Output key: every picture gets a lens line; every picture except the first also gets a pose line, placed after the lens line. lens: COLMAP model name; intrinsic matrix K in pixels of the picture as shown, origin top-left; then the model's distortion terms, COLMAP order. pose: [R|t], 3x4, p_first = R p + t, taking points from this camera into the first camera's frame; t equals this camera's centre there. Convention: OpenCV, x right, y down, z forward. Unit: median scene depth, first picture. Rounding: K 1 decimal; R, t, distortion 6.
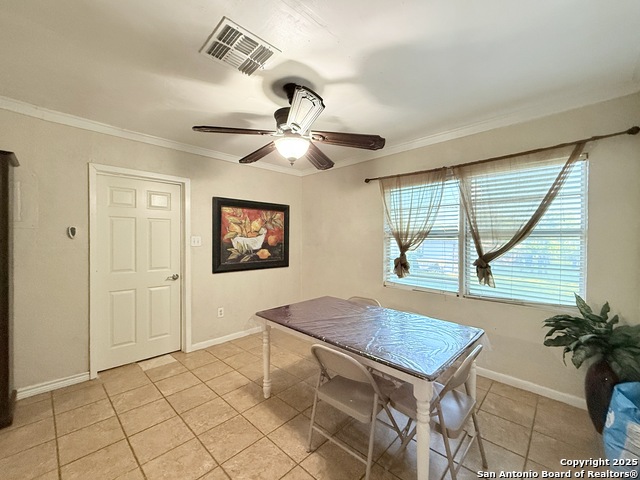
lens RADIAL K [[268.3, 0, 325.9], [0, 268.3, 242.0], [0, 0, 1]] dist [0.003005, -0.000104]
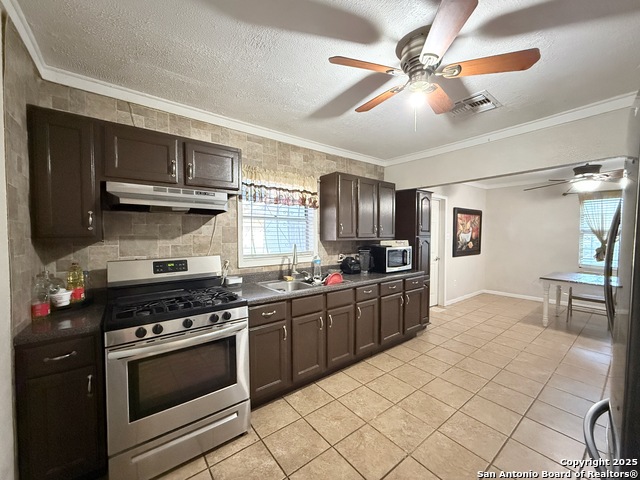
lens RADIAL K [[268.3, 0, 316.7], [0, 268.3, 239.3], [0, 0, 1]] dist [0.003005, -0.000104]
pose [[0.990030, 0.004856, -0.140771, -0.976368], [-0.003286, 0.999930, 0.011383, 0.000074], [0.140816, -0.010807, 0.989977, -0.630245]]
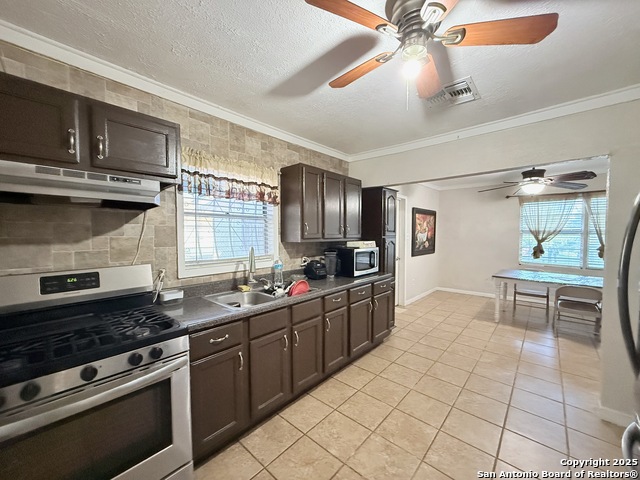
lens RADIAL K [[268.3, 0, 320.7], [0, 268.3, 240.1], [0, 0, 1]] dist [0.003005, -0.000104]
pose [[0.999083, 0.001043, 0.042805, -1.010610], [-0.001821, 0.999834, 0.018143, -0.006032], [-0.042779, -0.018204, 0.998919, -0.521047]]
